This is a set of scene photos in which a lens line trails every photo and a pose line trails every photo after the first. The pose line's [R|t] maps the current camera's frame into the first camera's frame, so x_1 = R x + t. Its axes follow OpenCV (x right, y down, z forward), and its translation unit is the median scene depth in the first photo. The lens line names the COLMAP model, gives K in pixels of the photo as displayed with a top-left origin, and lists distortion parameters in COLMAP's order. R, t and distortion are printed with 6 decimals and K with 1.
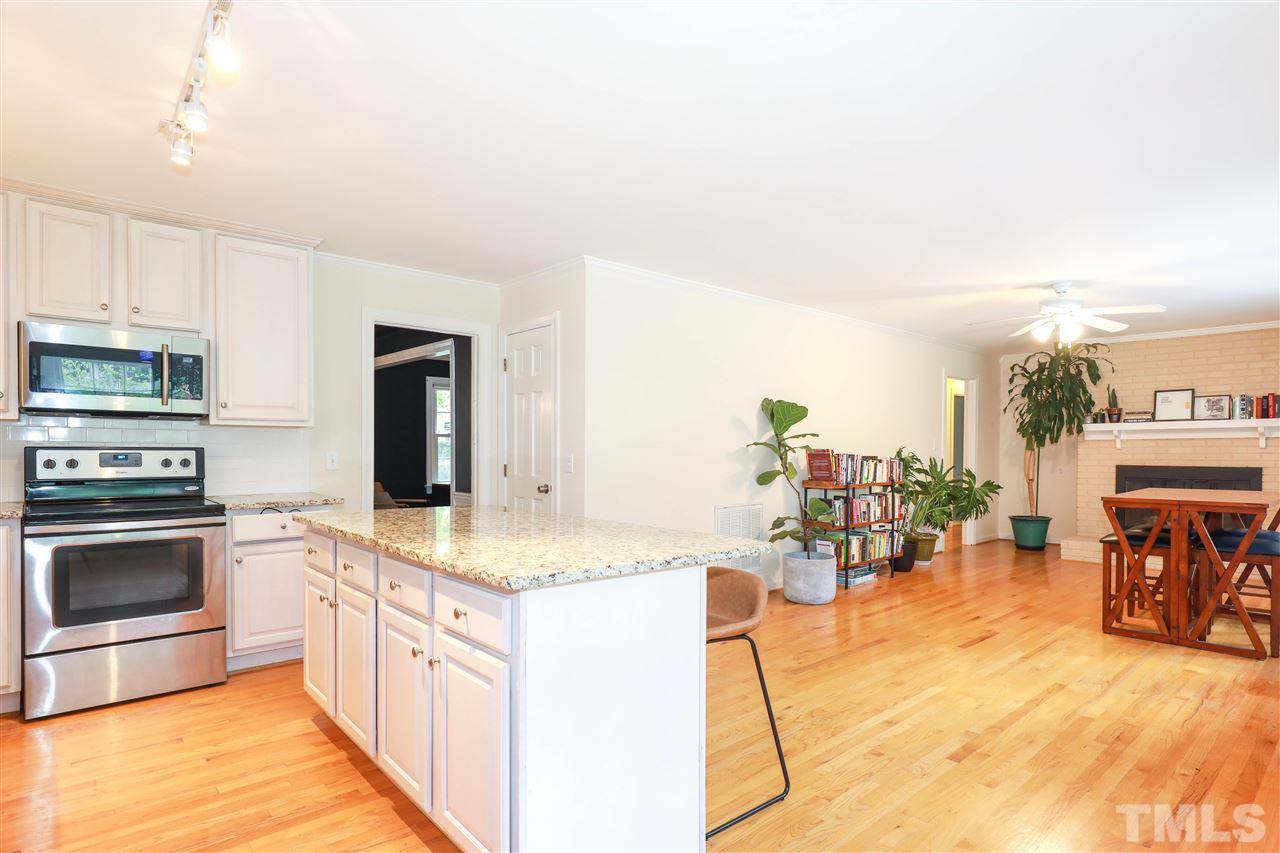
lens RADIAL K [[671.4, 0, 628.5], [0, 671.4, 456.3], [0, 0, 1]] dist [-0.014357, 0.002709]
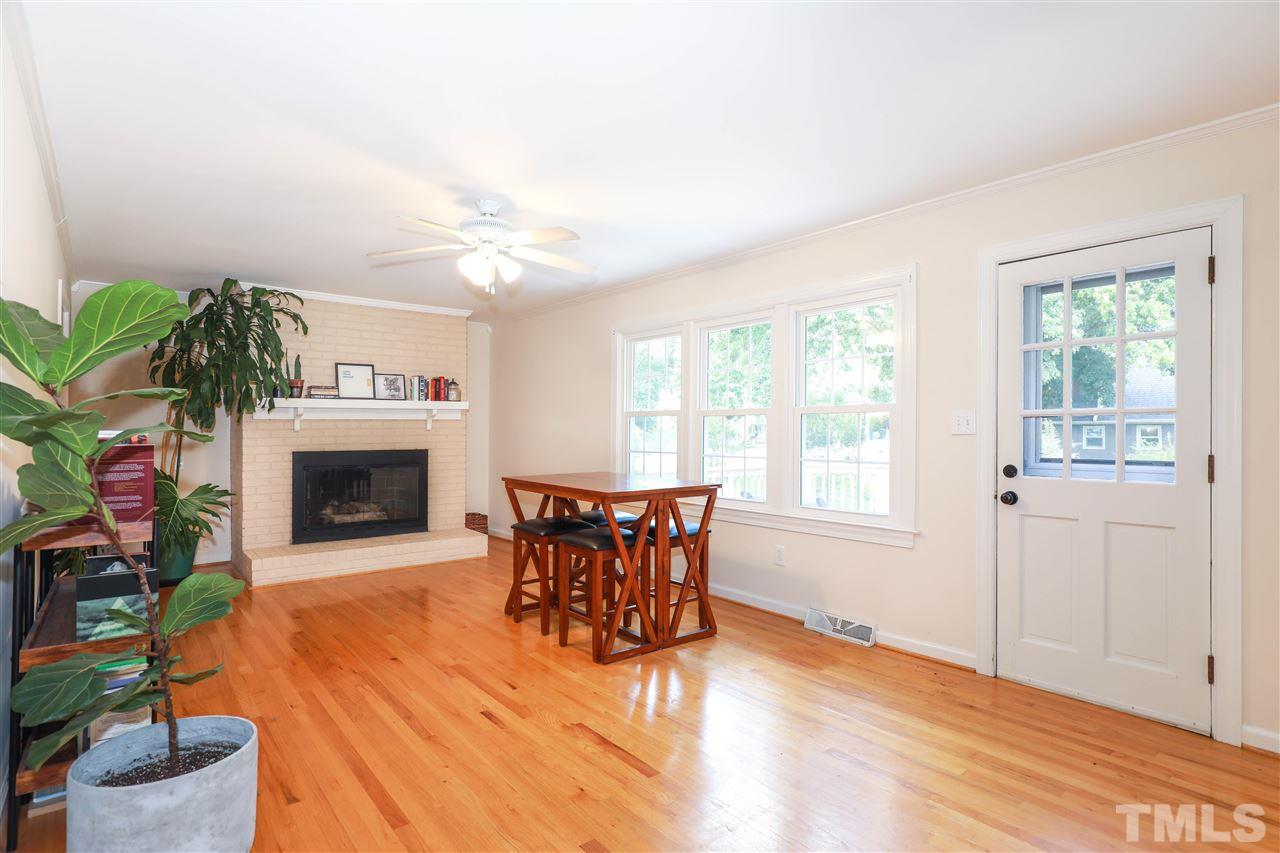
lens RADIAL K [[671.4, 0, 647.4], [0, 671.4, 423.7], [0, 0, 1]] dist [-0.014357, 0.002709]
pose [[0.033270, 0.009257, 0.999404, -0.056461], [0.013086, 0.999867, -0.009697, -0.008494], [-0.999361, 0.013401, 0.033144, 0.678093]]
